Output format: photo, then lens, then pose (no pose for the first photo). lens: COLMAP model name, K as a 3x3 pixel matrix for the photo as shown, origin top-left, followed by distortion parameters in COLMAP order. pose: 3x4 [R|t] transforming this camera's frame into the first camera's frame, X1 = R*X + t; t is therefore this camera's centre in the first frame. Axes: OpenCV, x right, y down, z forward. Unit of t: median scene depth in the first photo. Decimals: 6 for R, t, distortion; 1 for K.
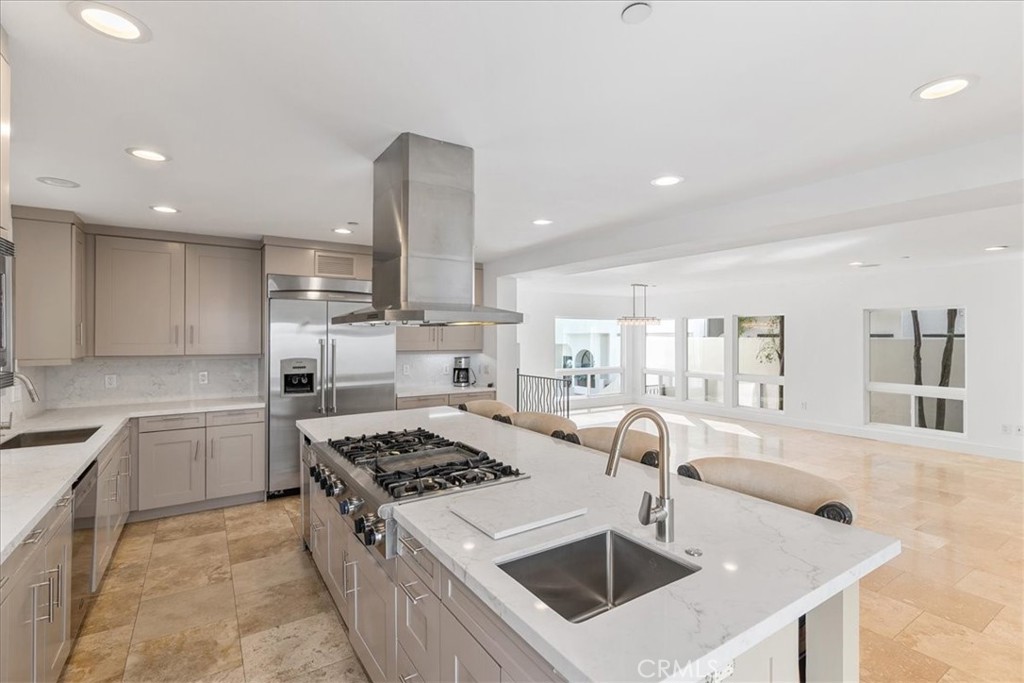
lens RADIAL K [[471.9, 0, 506.1], [0, 471.9, 335.1], [0, 0, 1]] dist [0.000727, 0.000128]
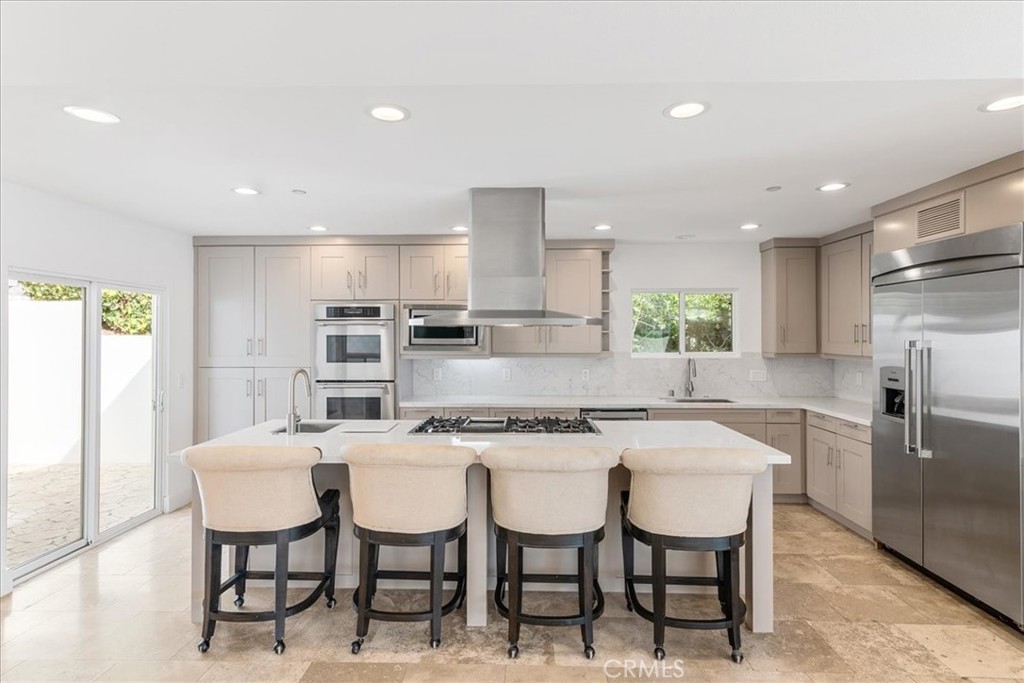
lens RADIAL K [[471.9, 0, 506.1], [0, 471.9, 335.1], [0, 0, 1]] dist [0.000727, 0.000128]
pose [[-0.565526, -0.009539, -0.824675, 0.708295], [-0.006647, 0.999953, -0.007008, 0.015773], [0.824704, 0.001518, -0.565563, 1.400607]]
